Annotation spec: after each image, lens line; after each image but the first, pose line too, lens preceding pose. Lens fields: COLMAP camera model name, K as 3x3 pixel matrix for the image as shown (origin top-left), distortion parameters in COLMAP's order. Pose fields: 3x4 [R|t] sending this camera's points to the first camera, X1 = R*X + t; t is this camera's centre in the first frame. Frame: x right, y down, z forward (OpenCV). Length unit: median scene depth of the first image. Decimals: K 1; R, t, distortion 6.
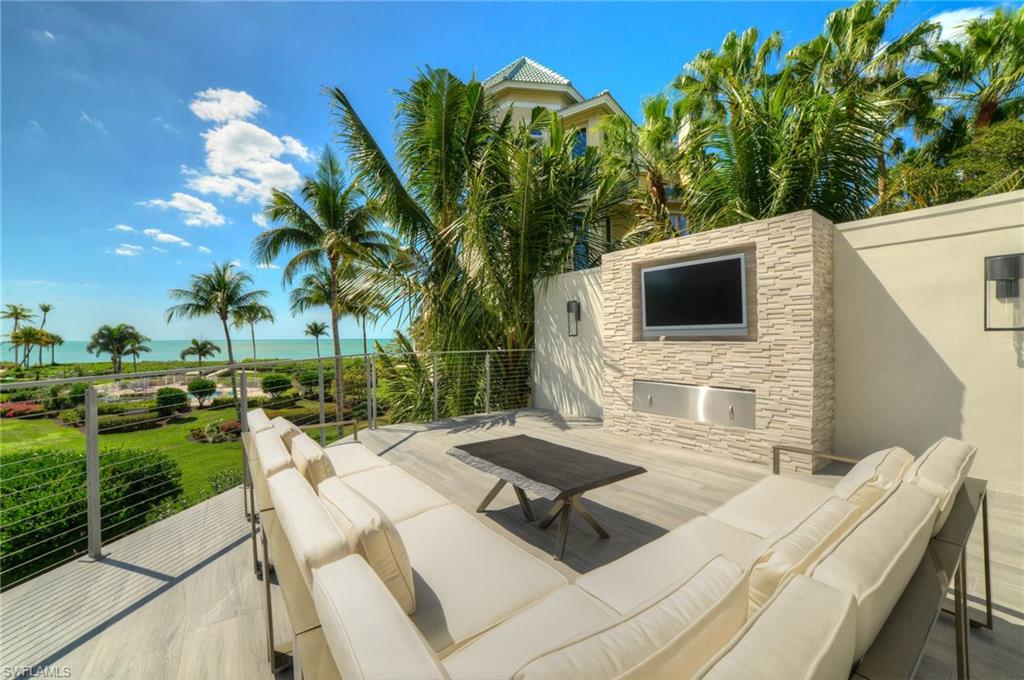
lens RADIAL K [[418.4, 0, 512.0], [0, 418.4, 340.0], [0, 0, 1]] dist [-0.107406, 0.037650]
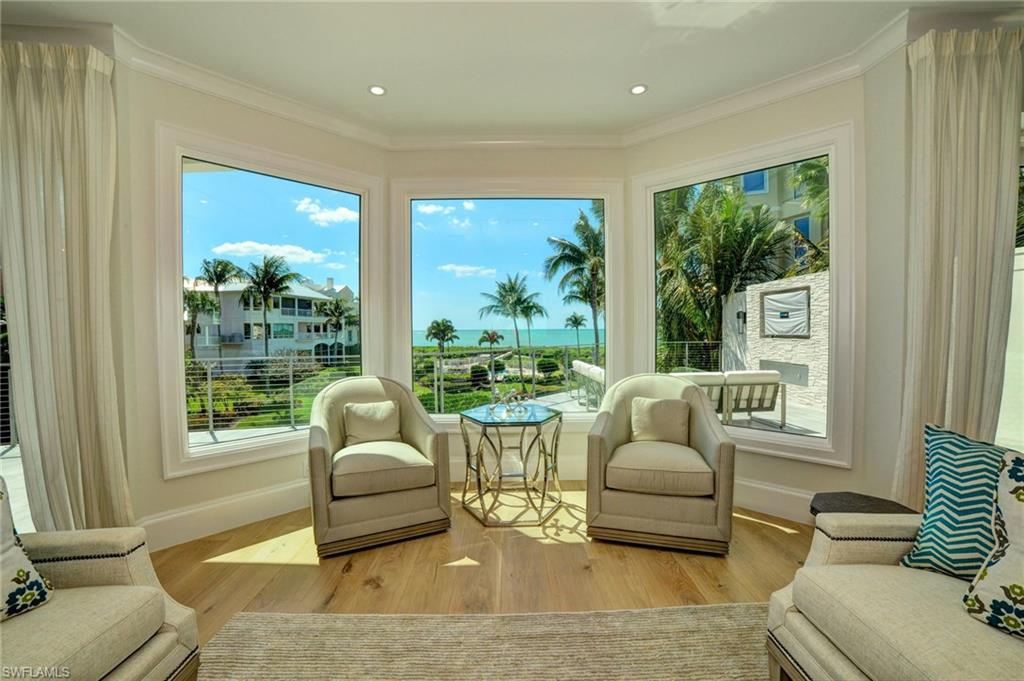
lens RADIAL K [[418.4, 0, 512.0], [0, 418.4, 340.5], [0, 0, 1]] dist [-0.107406, 0.037650]
pose [[0.827907, 0.014248, -0.560685, 0.069591], [0.000173, 0.999671, 0.025659, -0.005367], [0.560866, -0.021340, 0.827632, -0.178490]]
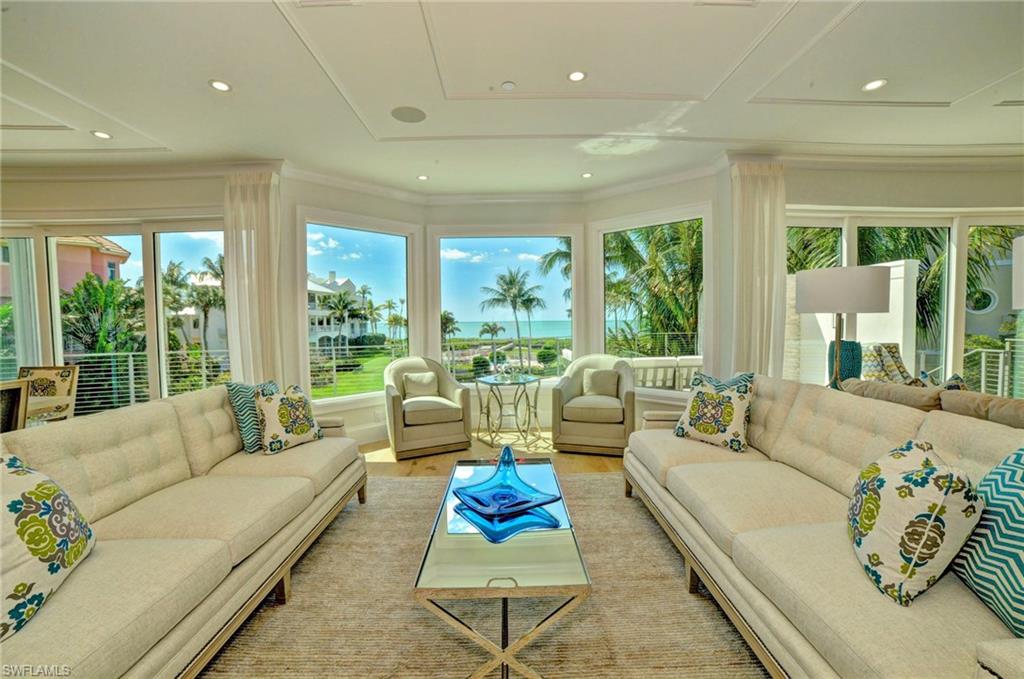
lens RADIAL K [[418.4, 0, 512.0], [0, 418.4, 339.5], [0, 0, 1]] dist [-0.107406, 0.037650]
pose [[0.826746, 0.020010, -0.562220, 0.092068], [0.005131, 0.999057, 0.043102, -0.006616], [0.562552, -0.038519, 0.825864, -0.209659]]
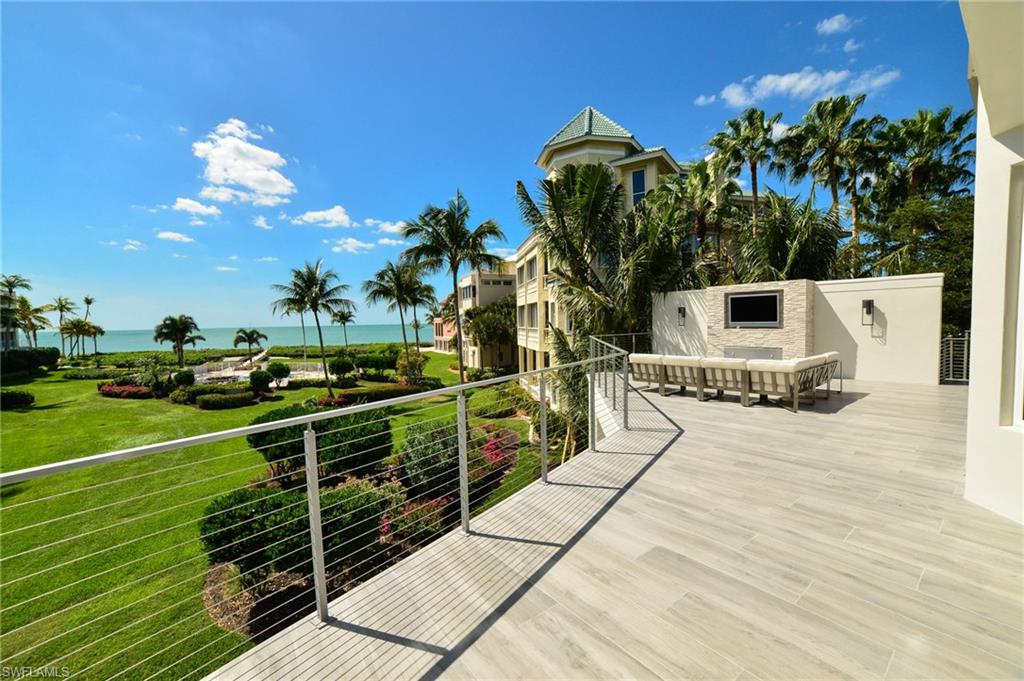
lens RADIAL K [[418.4, 0, 512.0], [0, 418.4, 340.5], [0, 0, 1]] dist [-0.107406, 0.037650]
pose [[0.999815, -0.011850, 0.015124, -0.156957], [0.011249, 0.999167, 0.039218, -0.005718], [-0.015576, -0.039040, 0.999116, -0.206048]]
